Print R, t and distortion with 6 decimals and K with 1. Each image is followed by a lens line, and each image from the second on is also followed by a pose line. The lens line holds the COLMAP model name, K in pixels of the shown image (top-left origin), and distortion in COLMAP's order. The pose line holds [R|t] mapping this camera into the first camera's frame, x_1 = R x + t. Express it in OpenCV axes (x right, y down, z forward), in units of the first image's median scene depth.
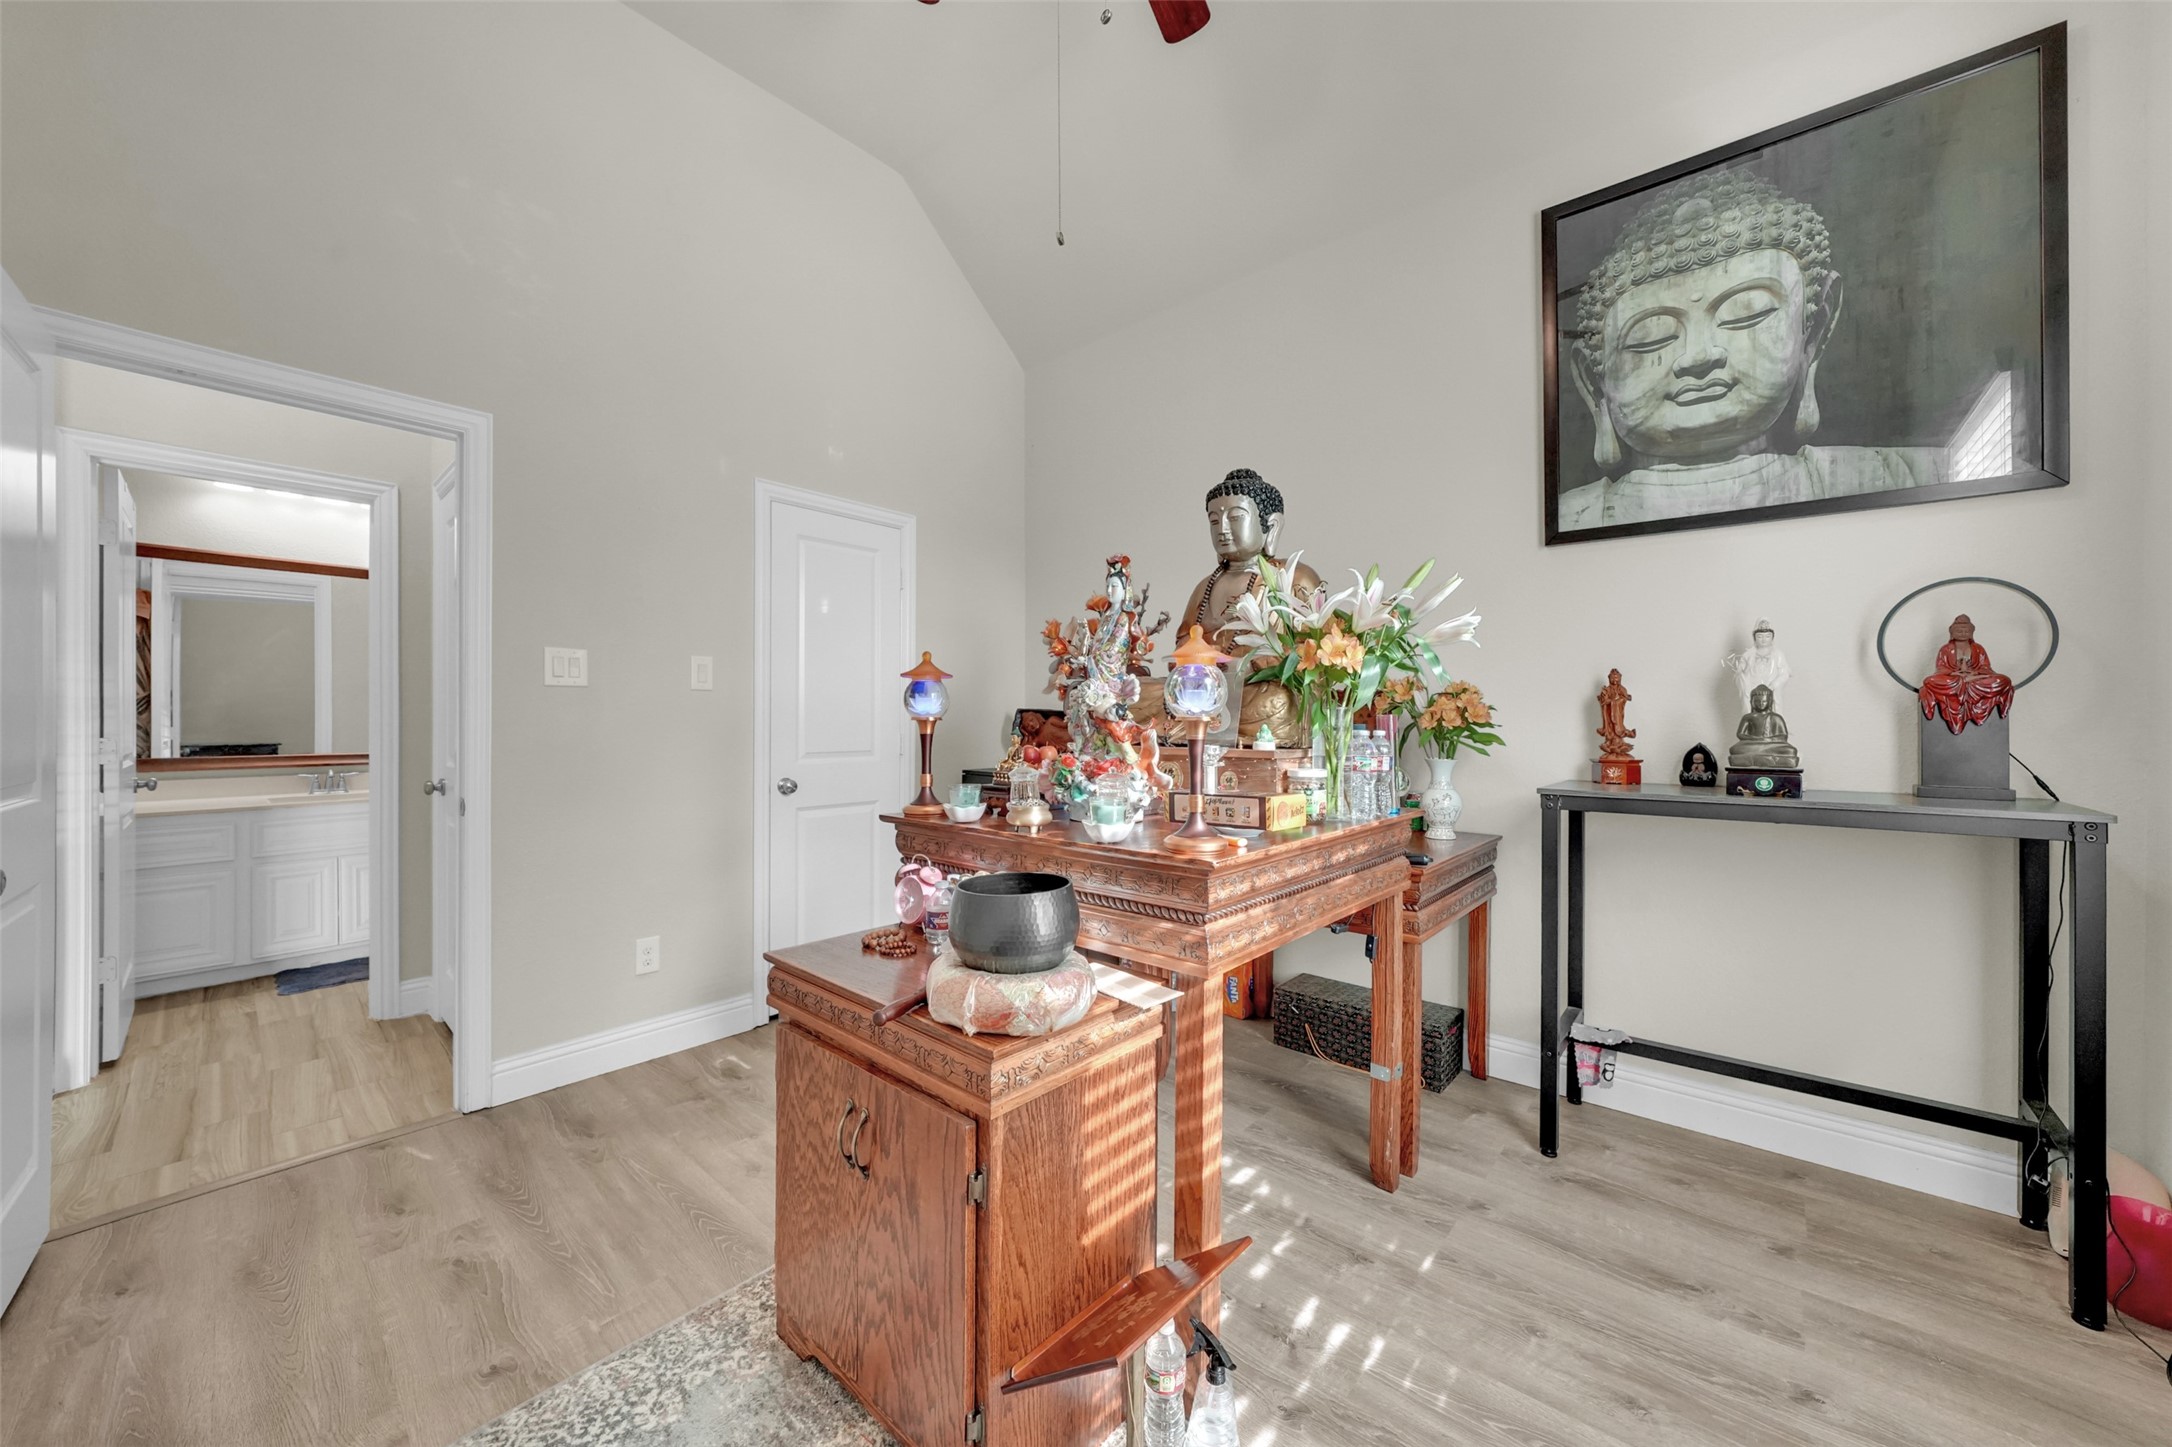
lens RADIAL K [[786.5, 0, 1086.0], [0, 786.5, 723.5], [0, 0, 1]] dist [-0.015719, 0.000176]
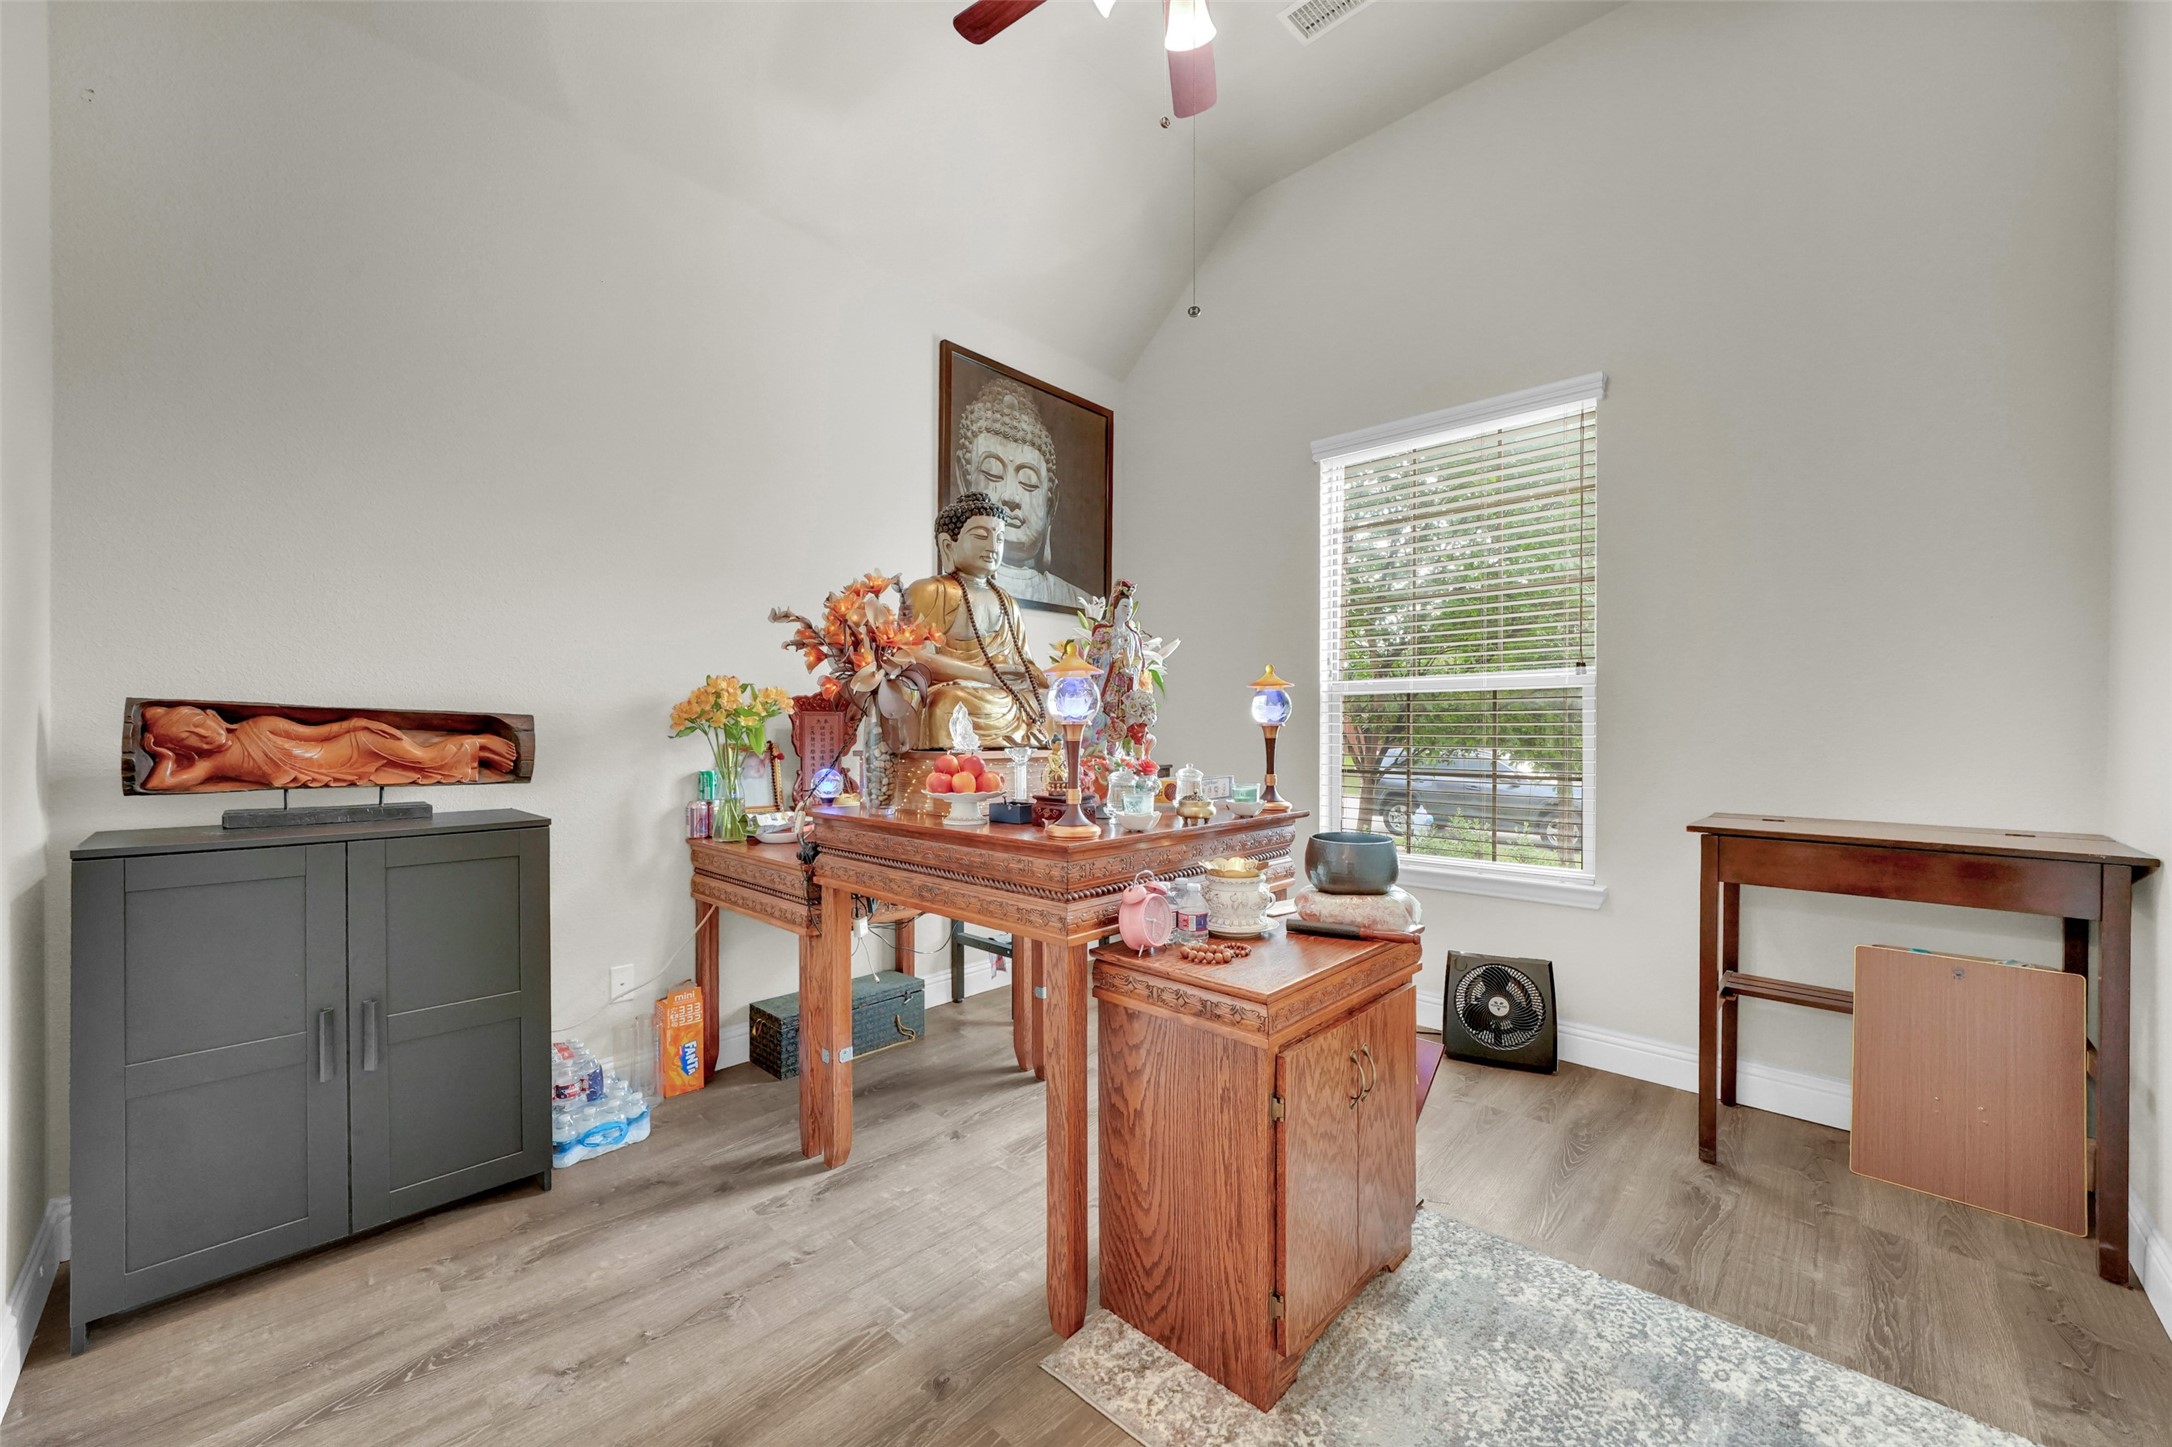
lens RADIAL K [[835.4, 0, 1076.7], [0, 835.4, 723.8], [0, 0, 1]] dist [-0.017480, 0.000107]
pose [[0.040877, 0.006692, 0.999142, -0.919832], [-0.005706, 0.999963, -0.006464, 0.002318], [-0.999148, -0.005436, 0.040913, 0.803211]]
